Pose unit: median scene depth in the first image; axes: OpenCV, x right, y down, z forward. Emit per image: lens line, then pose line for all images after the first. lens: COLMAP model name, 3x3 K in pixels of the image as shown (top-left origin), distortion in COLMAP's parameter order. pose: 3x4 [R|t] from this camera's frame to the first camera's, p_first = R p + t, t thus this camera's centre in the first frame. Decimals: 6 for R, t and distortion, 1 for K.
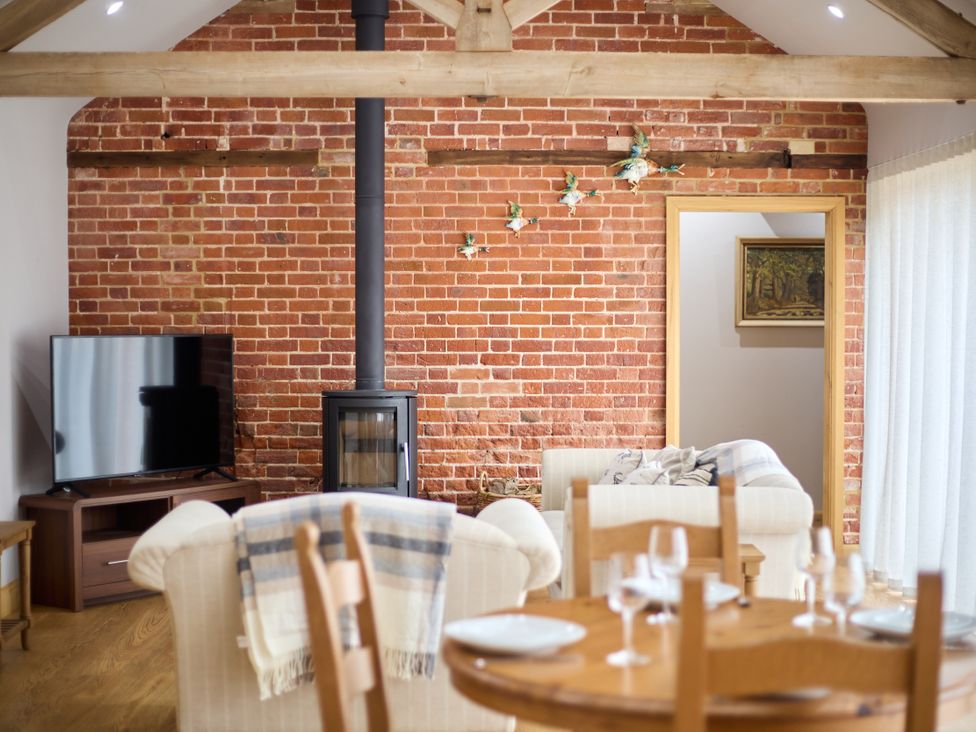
lens RADIAL K [[1594.8, 0, 488.0], [0, 1594.8, 366.0], [0, 0, 1]] dist [-0.122835, 0.092787]
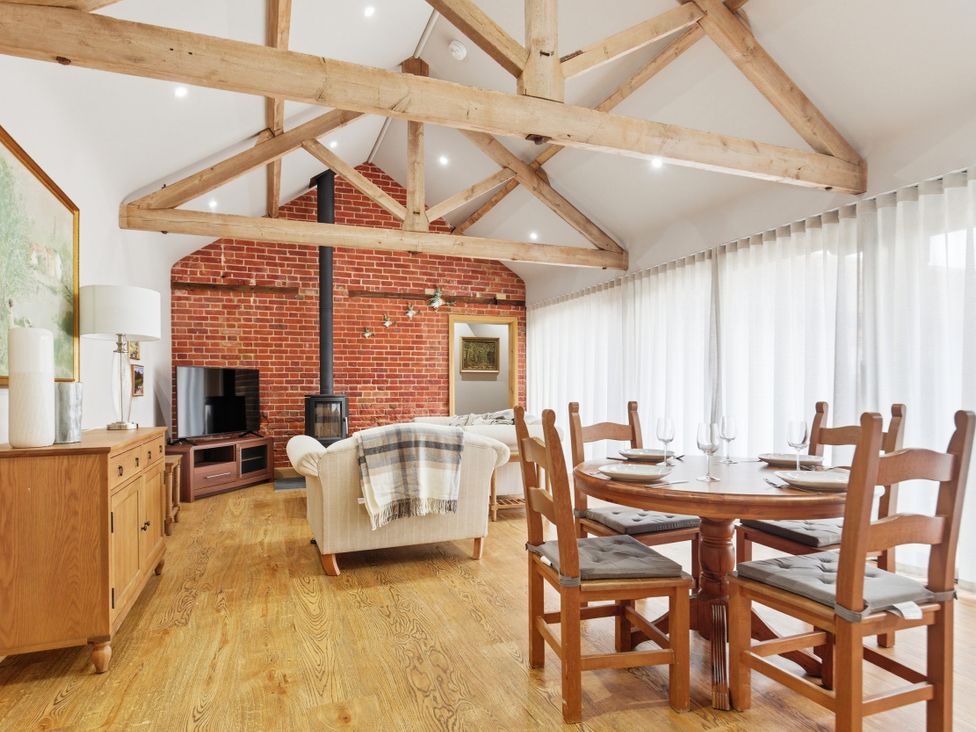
lens RADIAL K [[579.5, 0, 484.4], [0, 579.5, 391.0], [0, 0, 1]] dist [-0.018016, 0.017703]
pose [[0.942895, -0.005391, 0.333045, -0.131282], [0.014497, 0.999586, -0.024863, 0.032511], [-0.332773, 0.028271, 0.942583, 0.153980]]
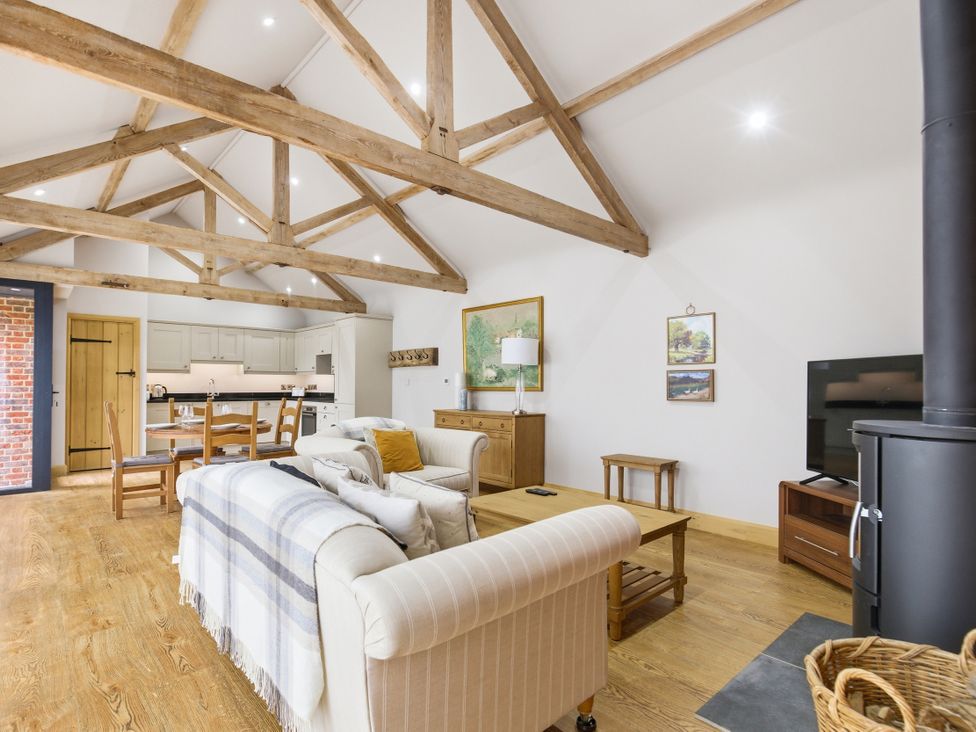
lens RADIAL K [[502.4, 0, 485.4], [0, 502.4, 377.8], [0, 0, 1]] dist [-0.001662, 0.001119]
pose [[-0.754288, -0.010014, -0.656468, 0.192239], [-0.021279, 0.999731, 0.009199, -0.002492], [0.656199, 0.020908, -0.754298, 0.994565]]
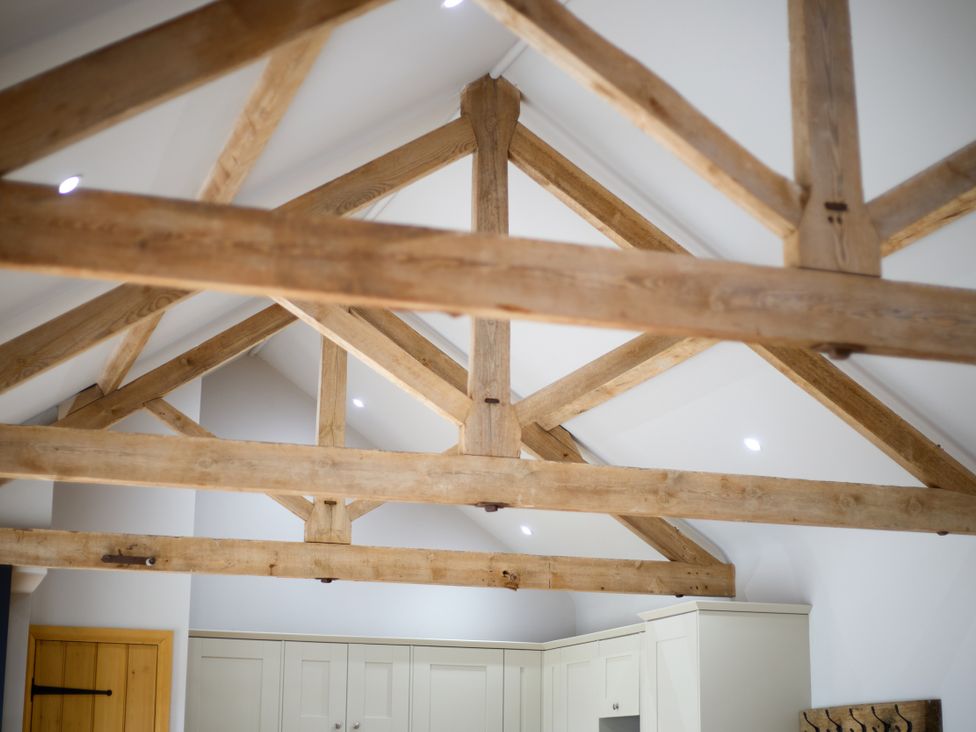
lens RADIAL K [[1682.0, 0, 492.1], [0, 1682.0, 368.3], [0, 0, 1]] dist [-0.102431, -0.051163]
pose [[-0.952551, -0.079889, -0.293709, 0.214041], [-0.017585, 0.977774, -0.208925, -0.023591], [0.303872, -0.193847, -0.932784, 1.104587]]
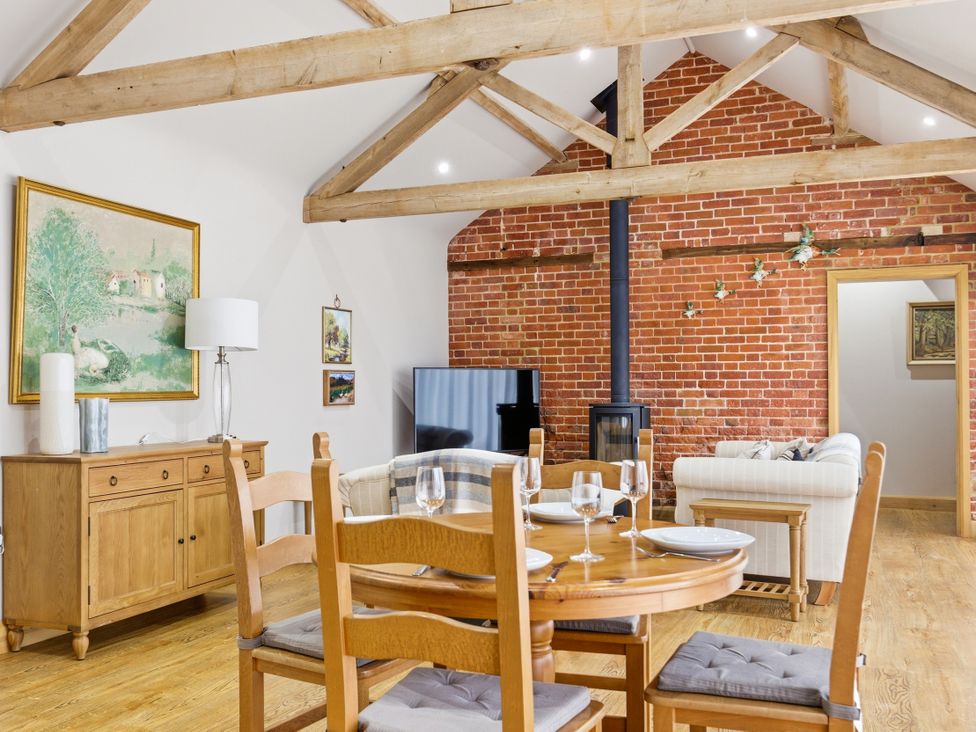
lens RADIAL K [[929.8, 0, 481.2], [0, 929.8, 375.7], [0, 0, 1]] dist [-0.014582, 0.041522]
pose [[0.923083, -0.008811, -0.384500, 0.145578], [-0.007563, 0.999128, -0.041053, 0.025673], [0.384526, 0.040803, 0.922212, 0.103521]]
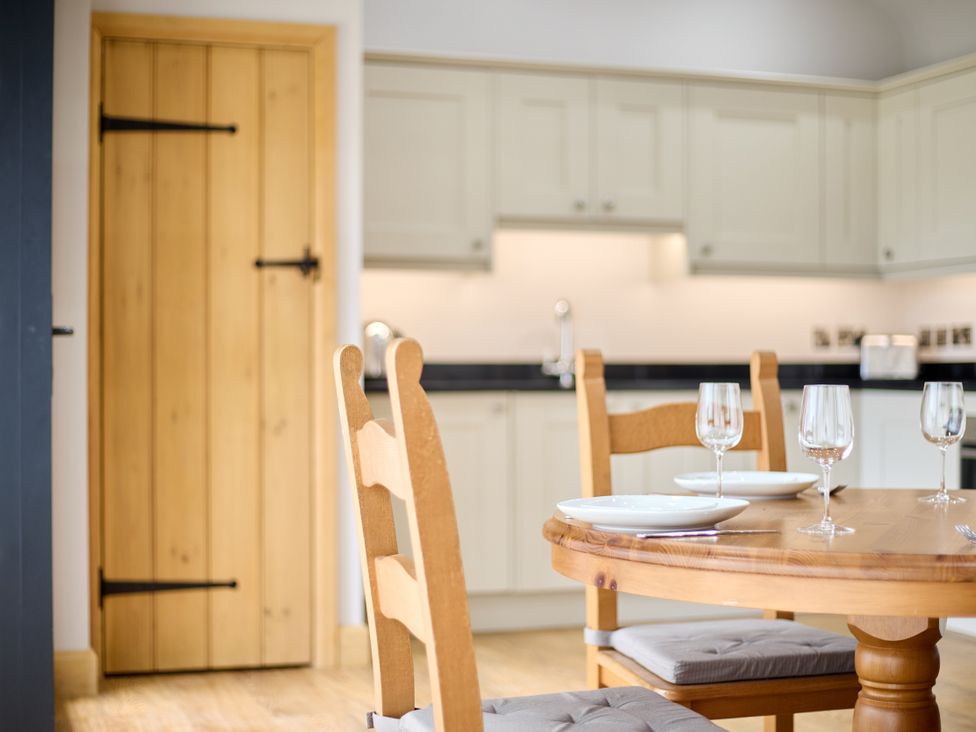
lens RADIAL K [[1594.8, 0, 488.0], [0, 1594.8, 366.0], [0, 0, 1]] dist [-0.122835, 0.092787]
pose [[-0.956154, 0.000863, -0.292864, 0.200544], [-0.007144, 0.999629, 0.026272, 0.030698], [0.292778, 0.027212, -0.955793, 0.609339]]
